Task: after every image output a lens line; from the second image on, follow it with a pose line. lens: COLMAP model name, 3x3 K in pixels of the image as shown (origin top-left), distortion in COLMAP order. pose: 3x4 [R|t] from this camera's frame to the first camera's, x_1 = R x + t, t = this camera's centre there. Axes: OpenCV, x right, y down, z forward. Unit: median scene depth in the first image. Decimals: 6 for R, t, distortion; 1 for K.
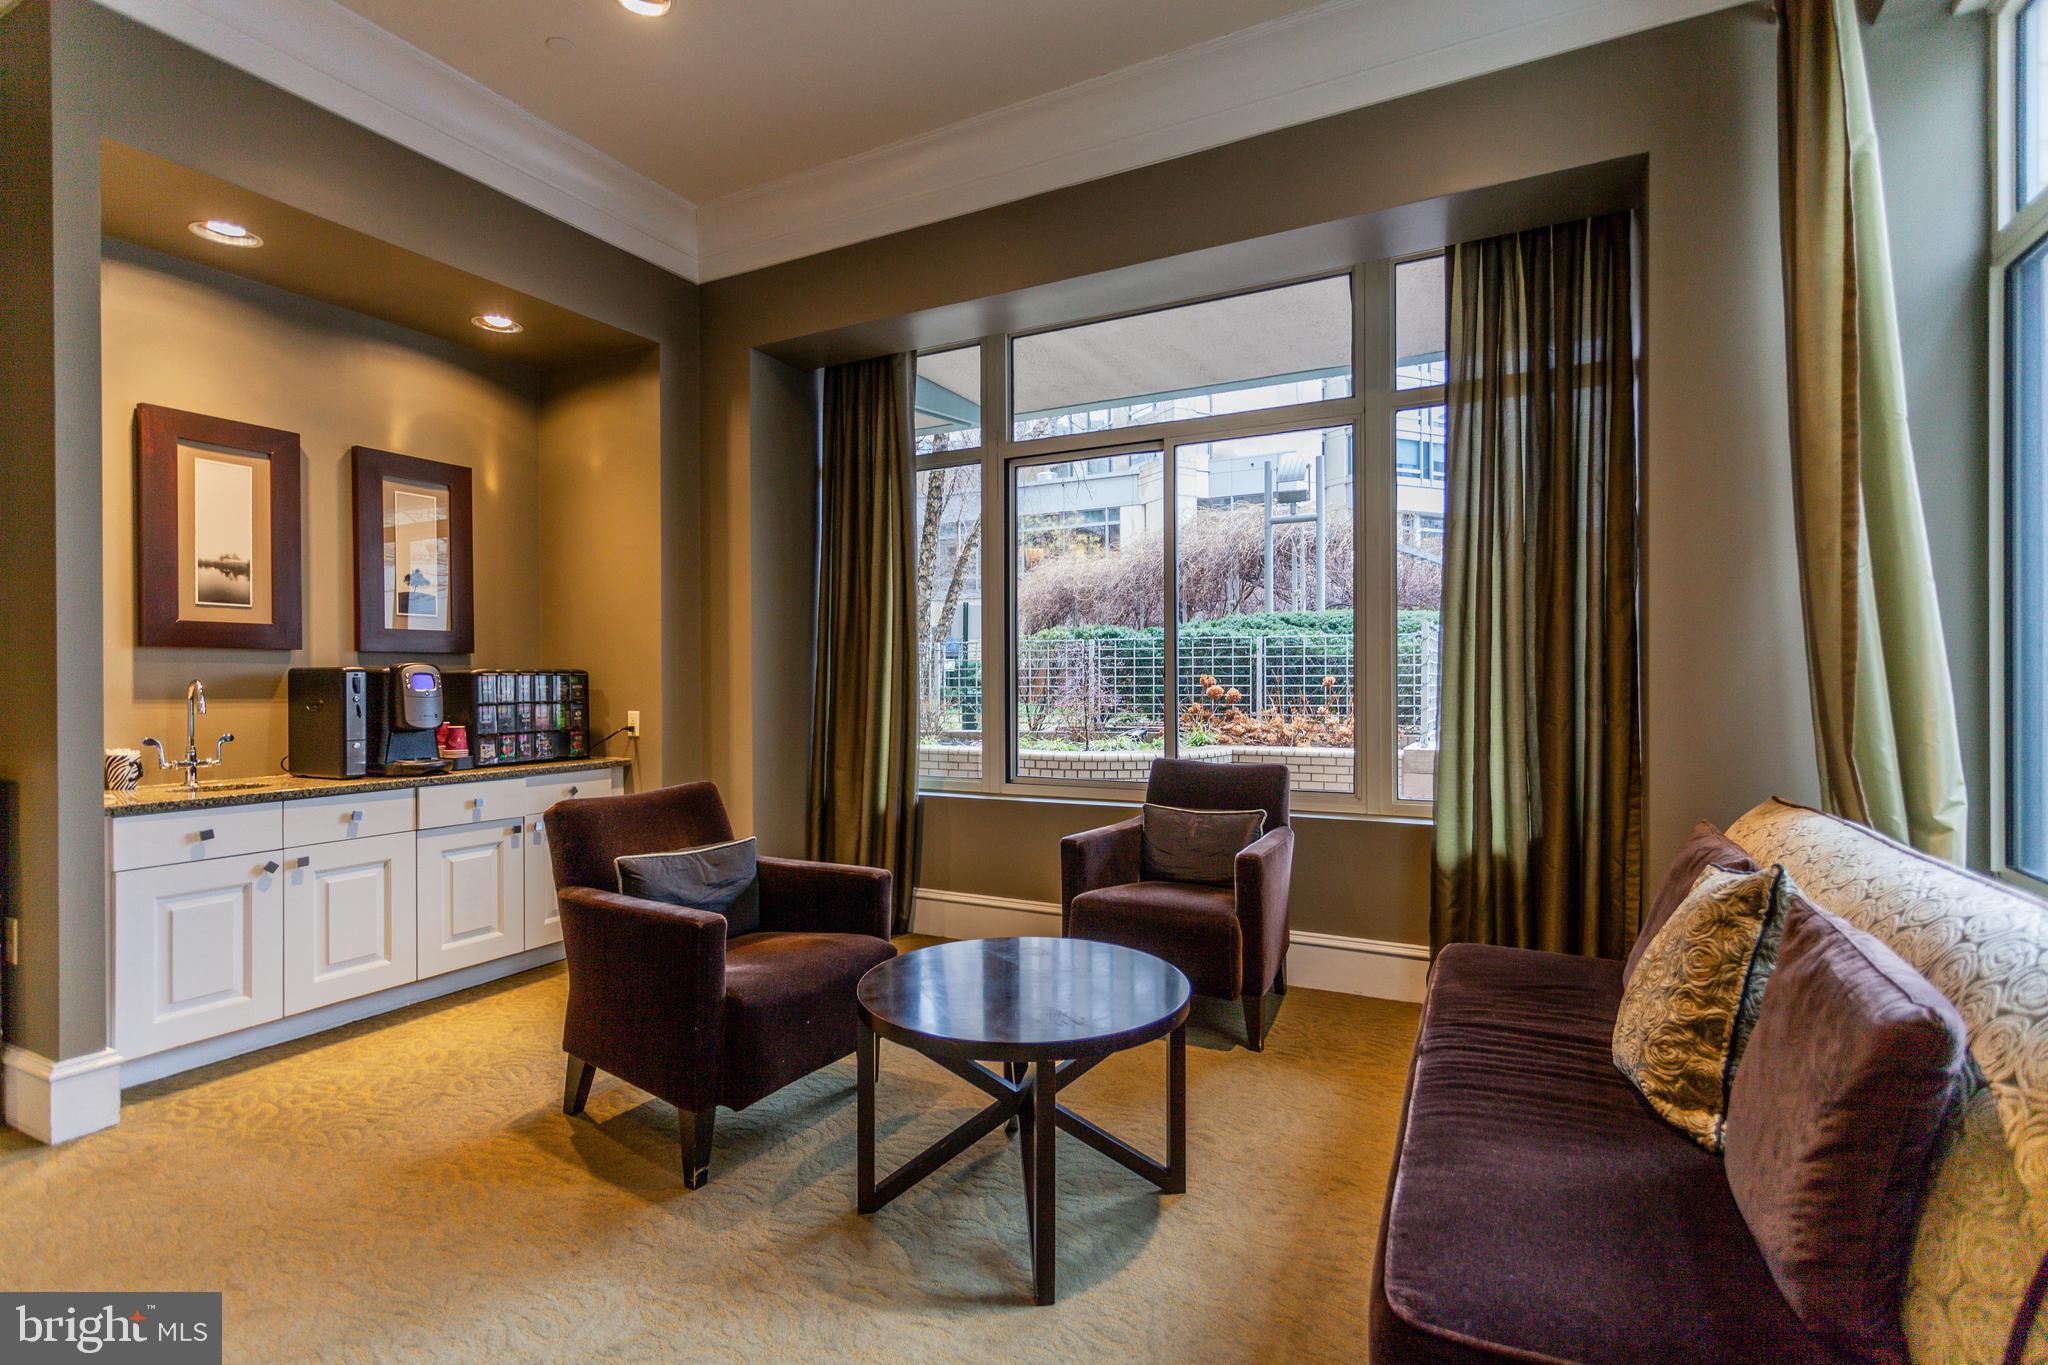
lens RADIAL K [[957.3, 0, 1024.0], [0, 957.3, 682.5], [0, 0, 1]] dist [0.000966, -0.000034]
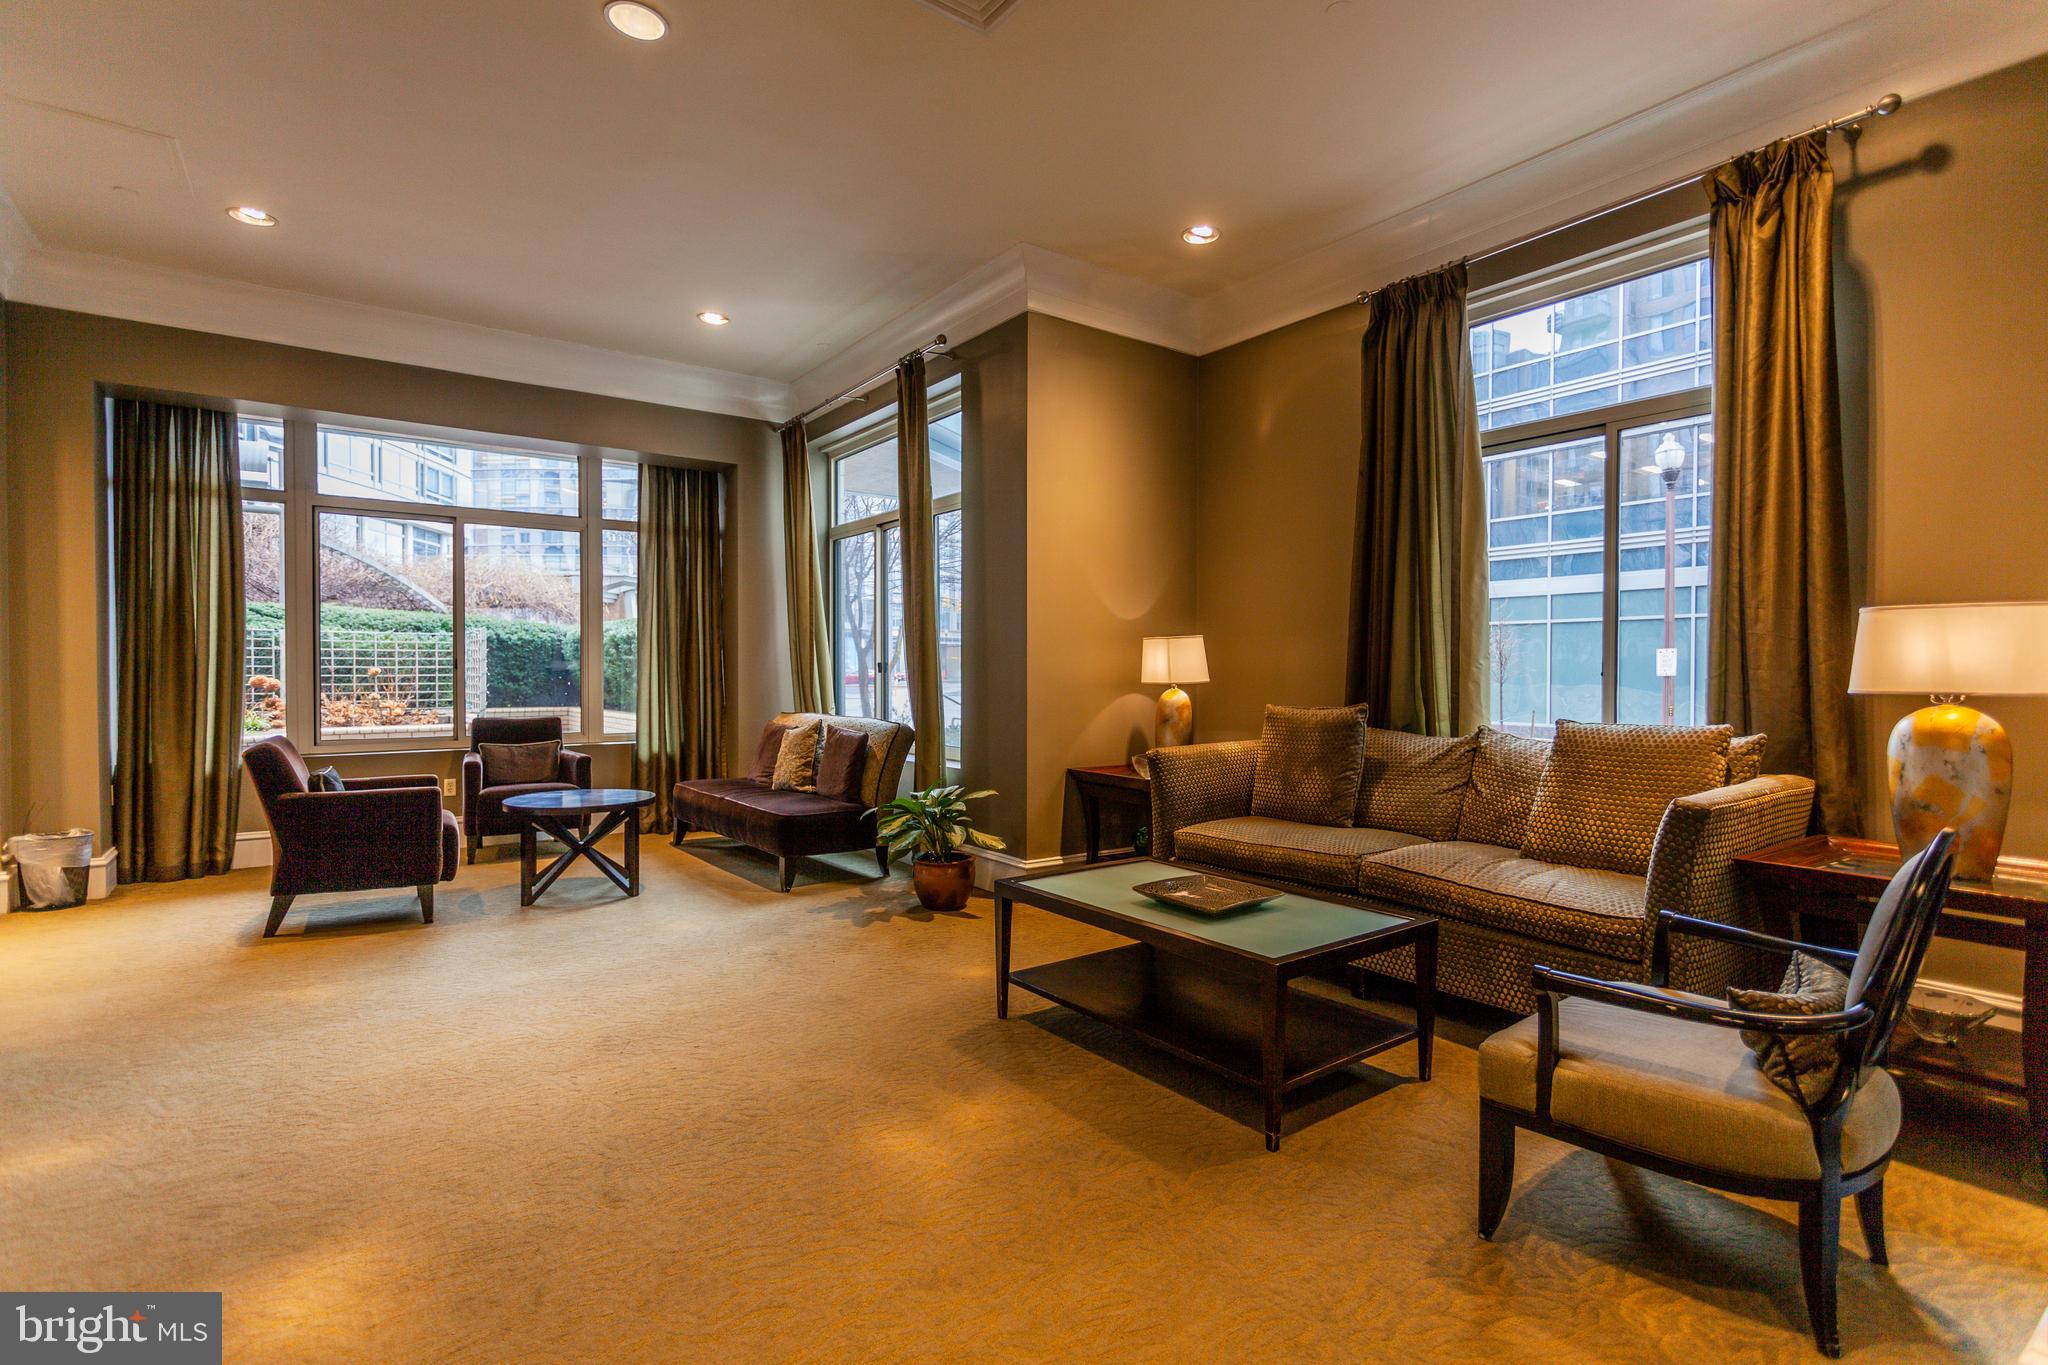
lens RADIAL K [[1012.6, 0, 1021.9], [0, 1012.6, 673.3], [0, 0, 1]] dist [-0.061766, 0.040316]
pose [[0.460476, 0.003879, 0.887664, -1.027042], [-0.003325, 0.999991, -0.002645, 0.002989], [-0.887666, -0.001734, 0.460485, -0.677101]]
